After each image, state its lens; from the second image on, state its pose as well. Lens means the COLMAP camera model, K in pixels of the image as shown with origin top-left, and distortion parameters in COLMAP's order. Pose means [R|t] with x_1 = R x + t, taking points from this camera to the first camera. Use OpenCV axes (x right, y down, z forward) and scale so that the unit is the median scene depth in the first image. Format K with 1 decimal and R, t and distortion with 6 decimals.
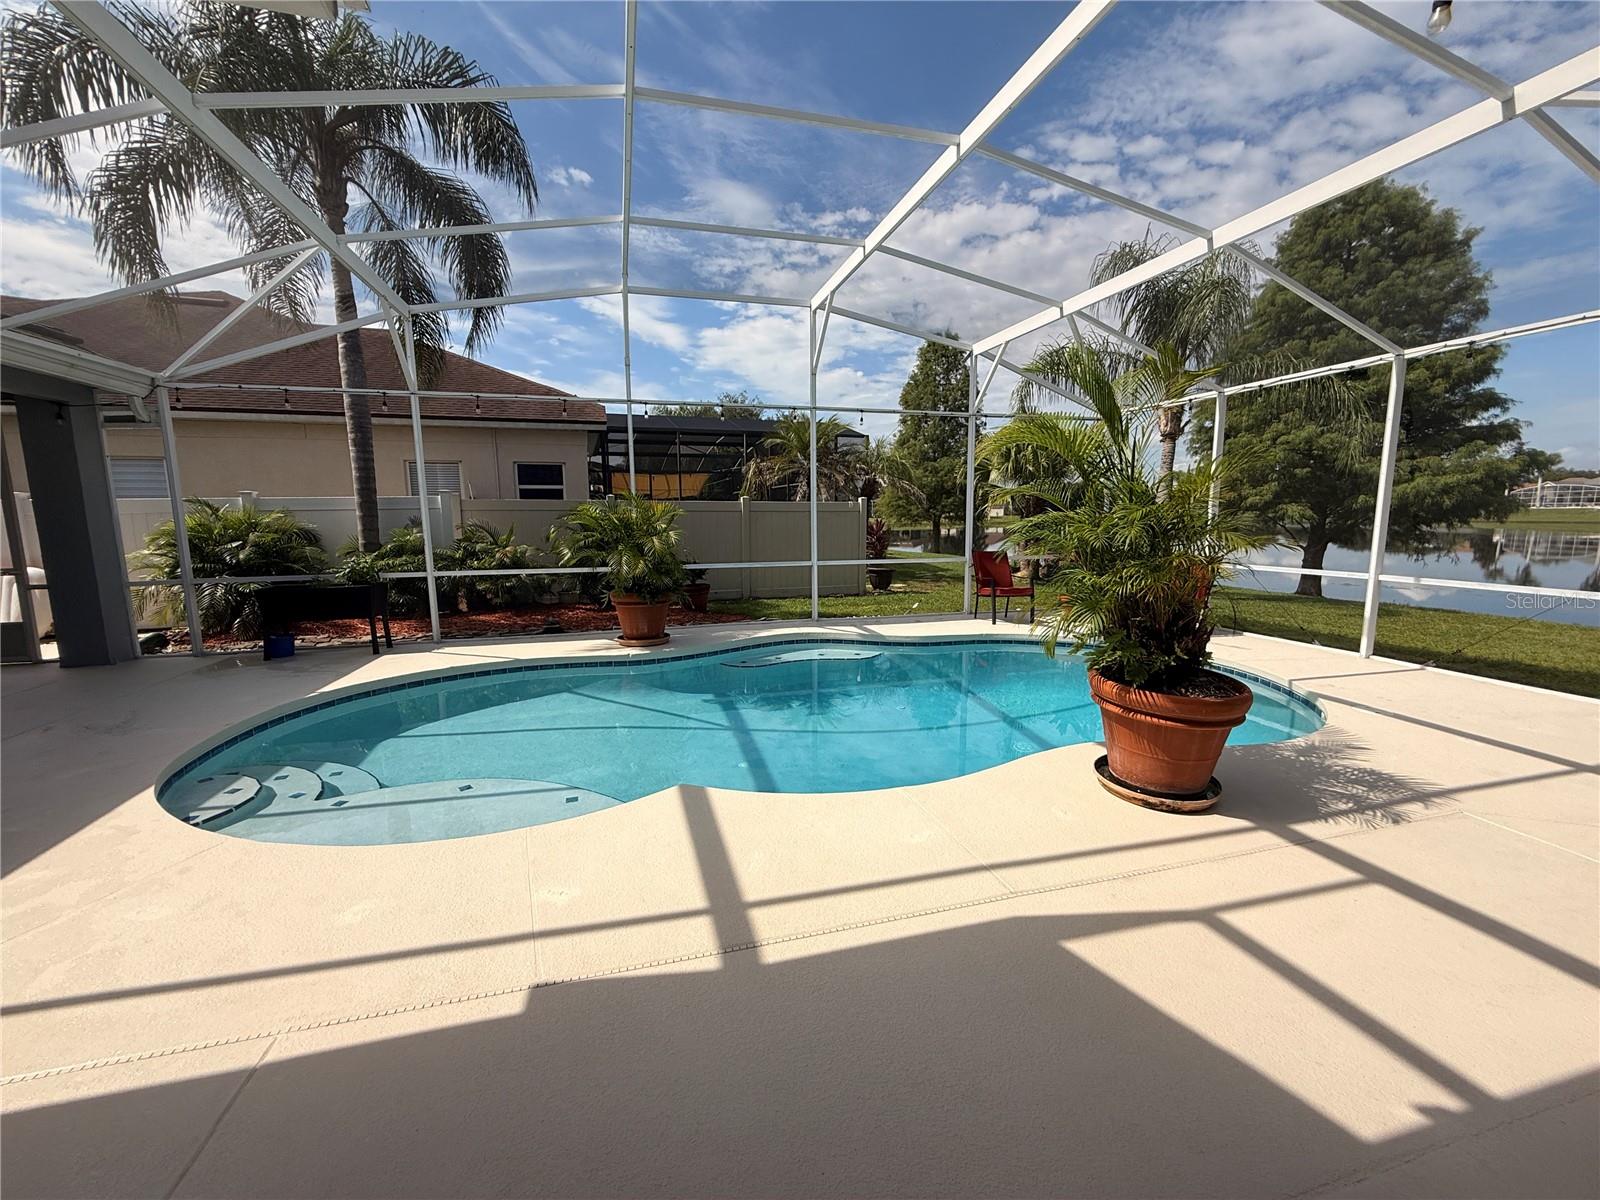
lens RADIAL K [[643.4, 0, 807.6], [0, 643.4, 569.3], [0, 0, 1]] dist [-0.001516, 0.000533]
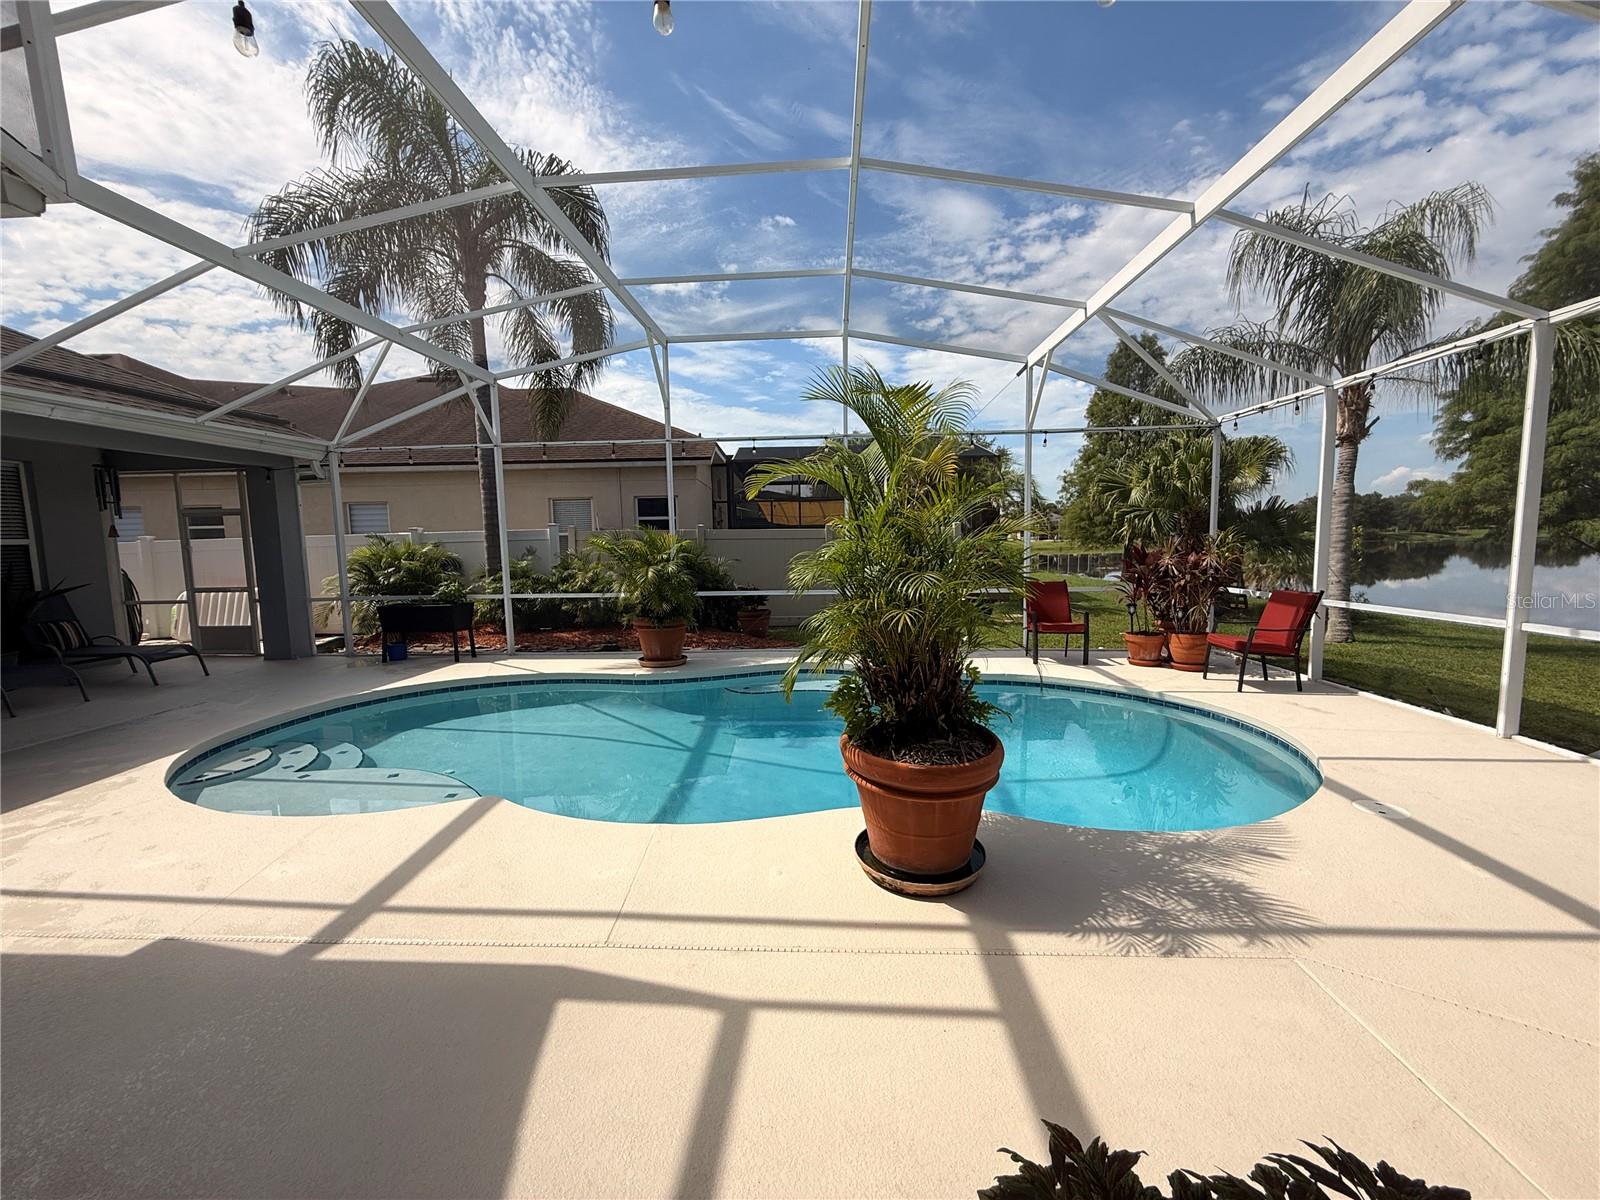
lens RADIAL K [[643.4, 0, 806.7], [0, 643.4, 587.6], [0, 0, 1]] dist [-0.001516, 0.000533]
pose [[0.946330, 0.013130, -0.322936, 0.346968], [-0.015612, 0.999865, -0.005096, -0.012314], [0.322826, 0.009864, 0.946407, 0.067209]]
